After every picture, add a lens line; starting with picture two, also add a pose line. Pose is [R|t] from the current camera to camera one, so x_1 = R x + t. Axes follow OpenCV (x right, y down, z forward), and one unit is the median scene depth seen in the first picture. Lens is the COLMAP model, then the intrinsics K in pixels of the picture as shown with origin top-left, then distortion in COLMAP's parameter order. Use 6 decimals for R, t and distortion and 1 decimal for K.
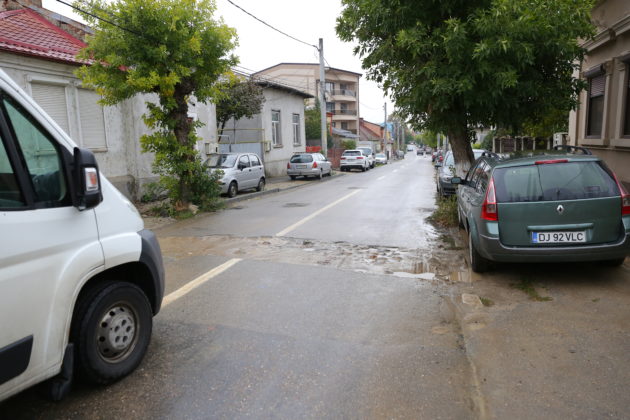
lens RADIAL K [[448.9, 0, 315.0], [0, 448.9, 210.0], [0, 0, 1]] dist [-0.005432, -0.000556]
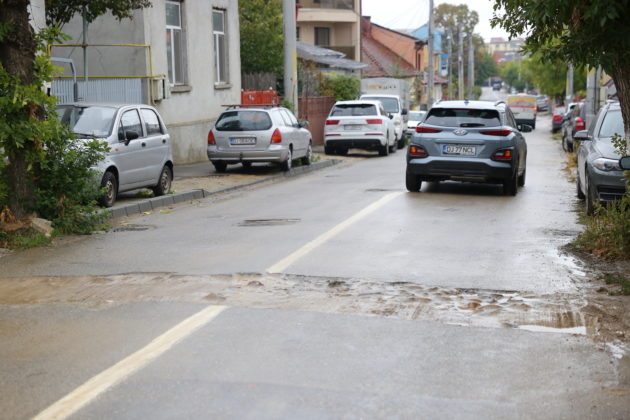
lens RADIAL K [[1273.9, 0, 315.0], [0, 1273.9, 210.0], [0, 0, 1]] dist [0.433077, 0.302652]
pose [[0.996682, 0.006790, 0.081109, -0.083515], [-0.002979, 0.998890, -0.047009, 0.030596], [-0.081338, 0.046611, 0.995596, -0.228452]]
